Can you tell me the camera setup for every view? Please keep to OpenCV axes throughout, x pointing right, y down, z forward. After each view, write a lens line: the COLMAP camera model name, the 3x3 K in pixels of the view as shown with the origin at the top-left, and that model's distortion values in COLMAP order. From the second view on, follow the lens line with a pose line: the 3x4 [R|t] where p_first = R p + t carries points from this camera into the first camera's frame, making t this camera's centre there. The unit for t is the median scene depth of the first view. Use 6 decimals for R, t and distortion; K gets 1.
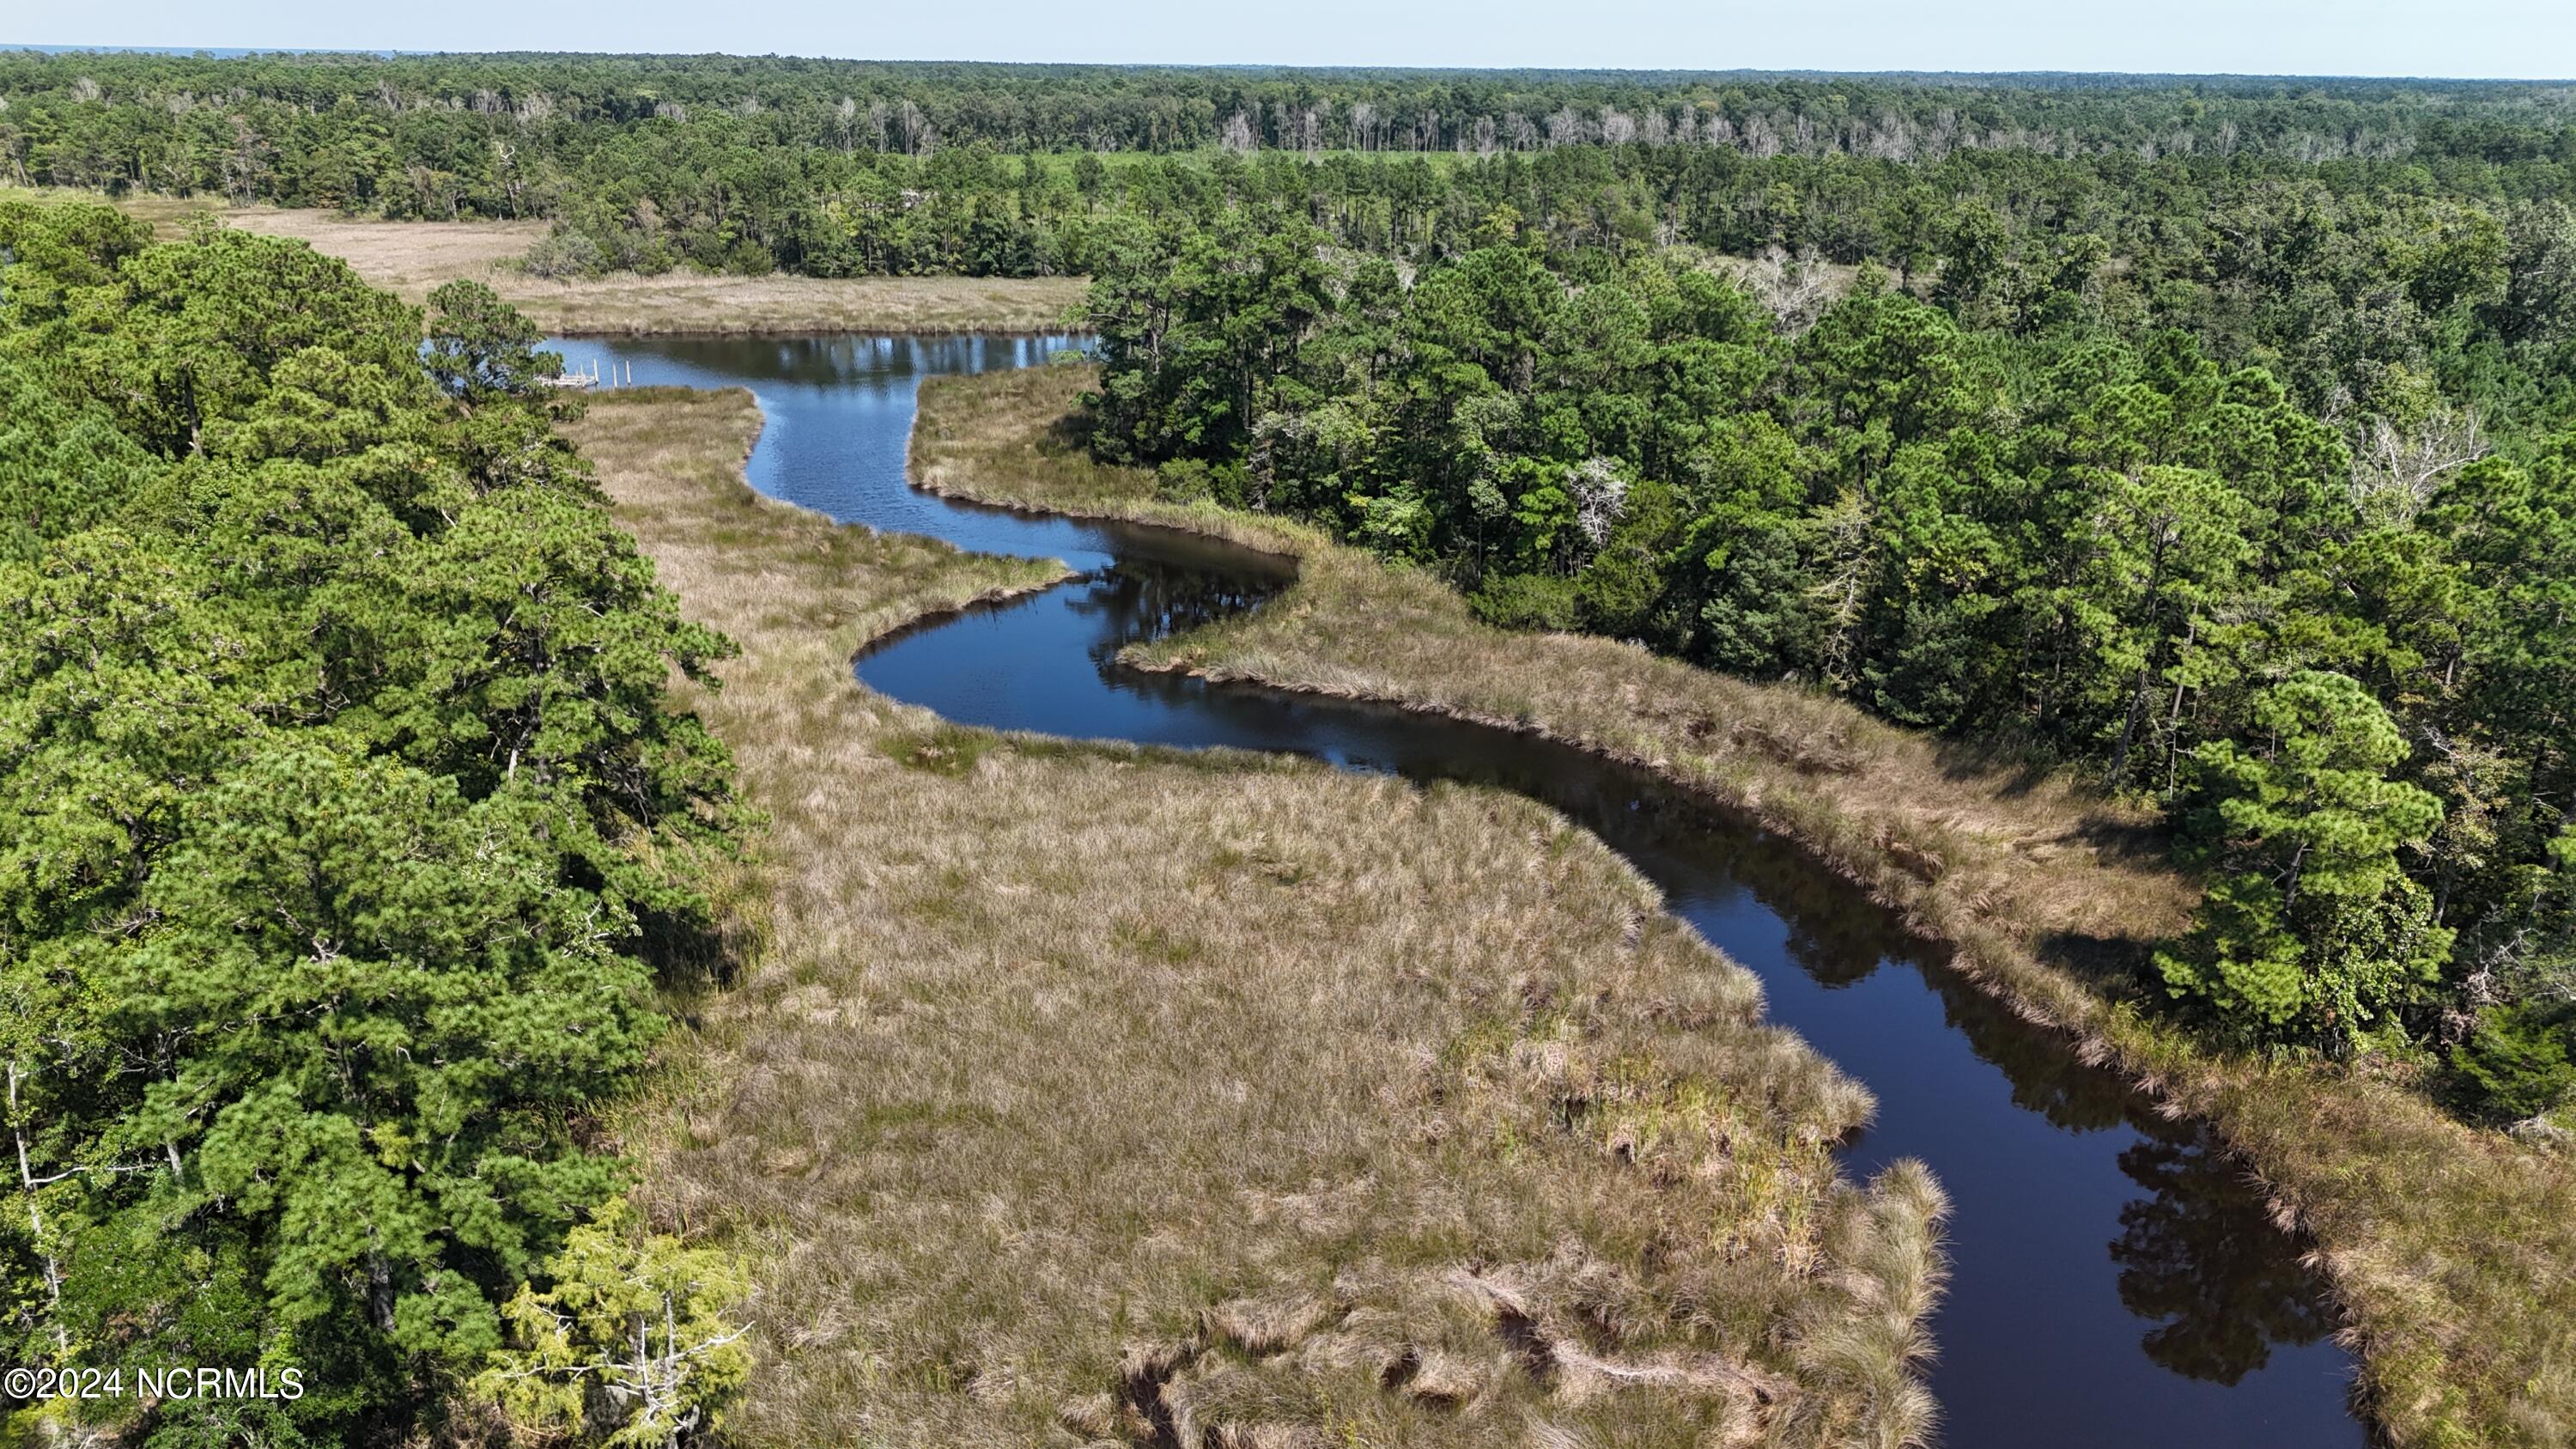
lens RADIAL K [[1924.1, 0, 1295.4], [0, 1924.1, 728.7], [0, 0, 1]] dist [0.096112, -0.101989]
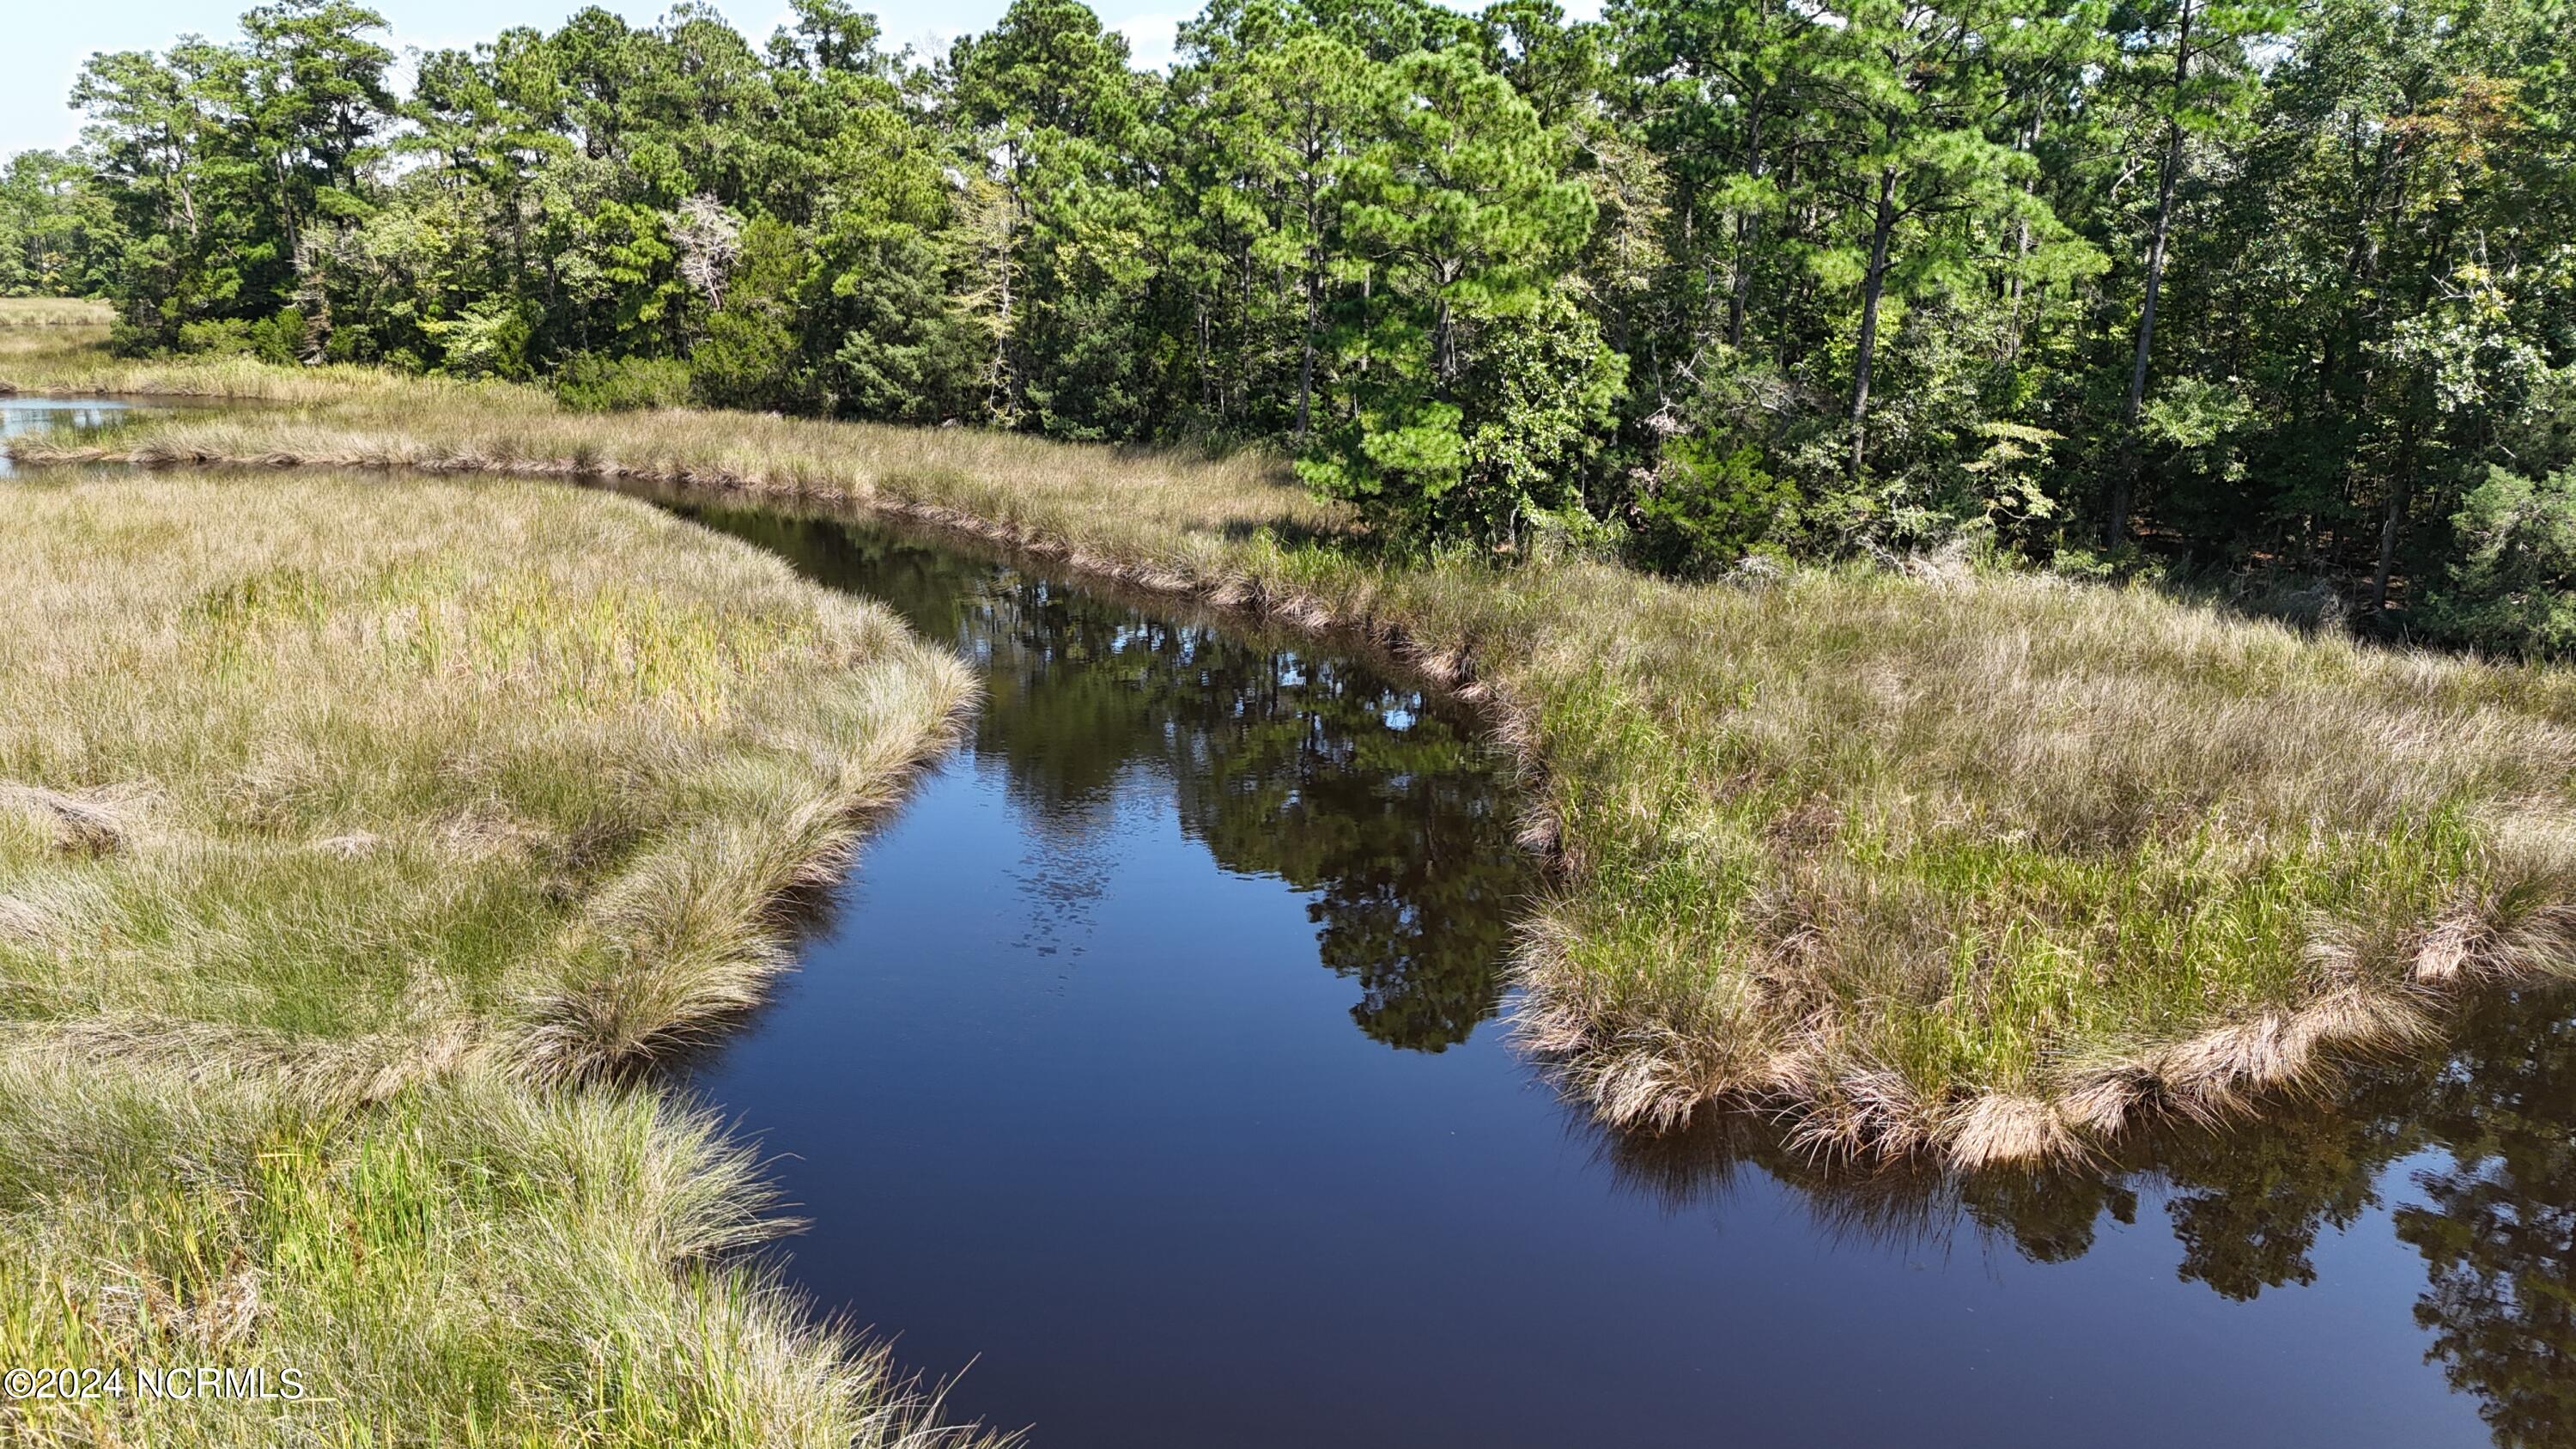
lens RADIAL K [[1924.1, 0, 1300.0], [0, 1924.1, 703.3], [0, 0, 1]] dist [0.096112, -0.101989]
pose [[0.944815, -0.081276, 0.317361, 0.118656], [0.111802, 0.990573, -0.079160, 0.161666], [-0.307935, 0.110273, 0.944995, 0.182634]]
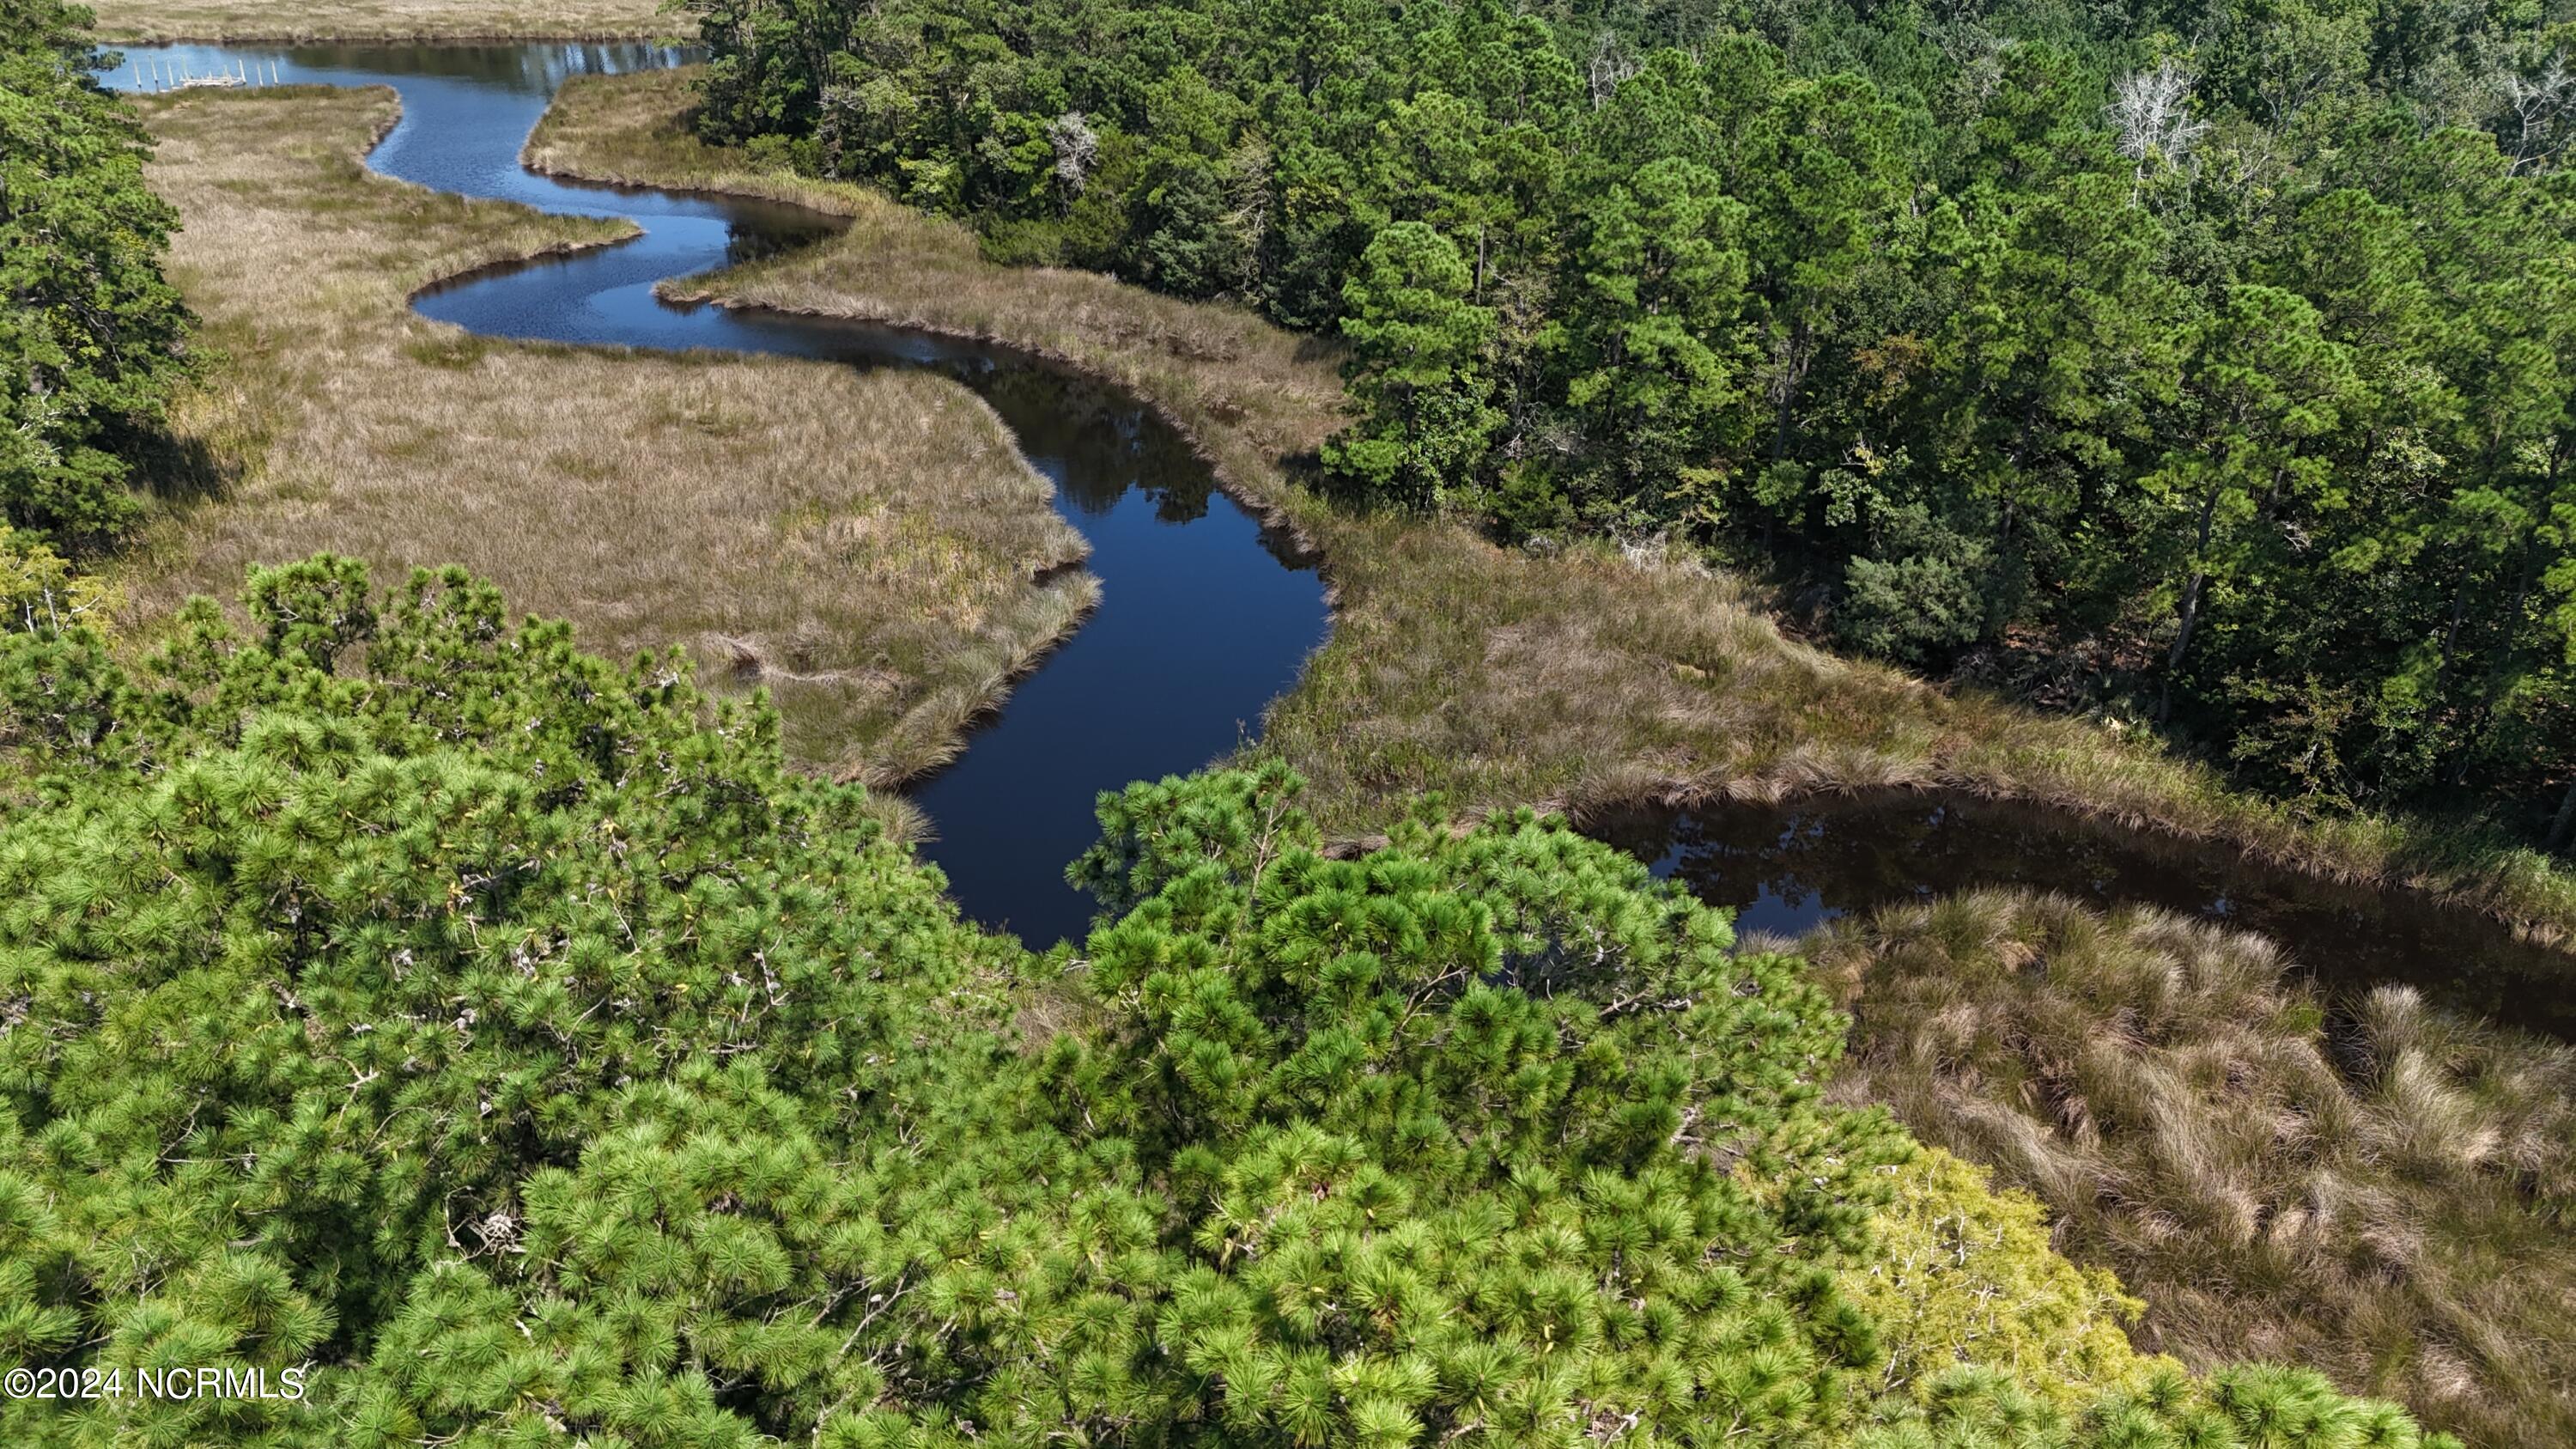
lens RADIAL K [[1924.1, 0, 1284.3], [0, 1924.1, 733.4], [0, 0, 1]] dist [0.096112, -0.101989]
pose [[0.996785, -0.034827, 0.072156, 0.187687], [0.025648, 0.991895, 0.124443, 0.088412], [-0.075906, -0.122193, 0.989600, -0.211094]]
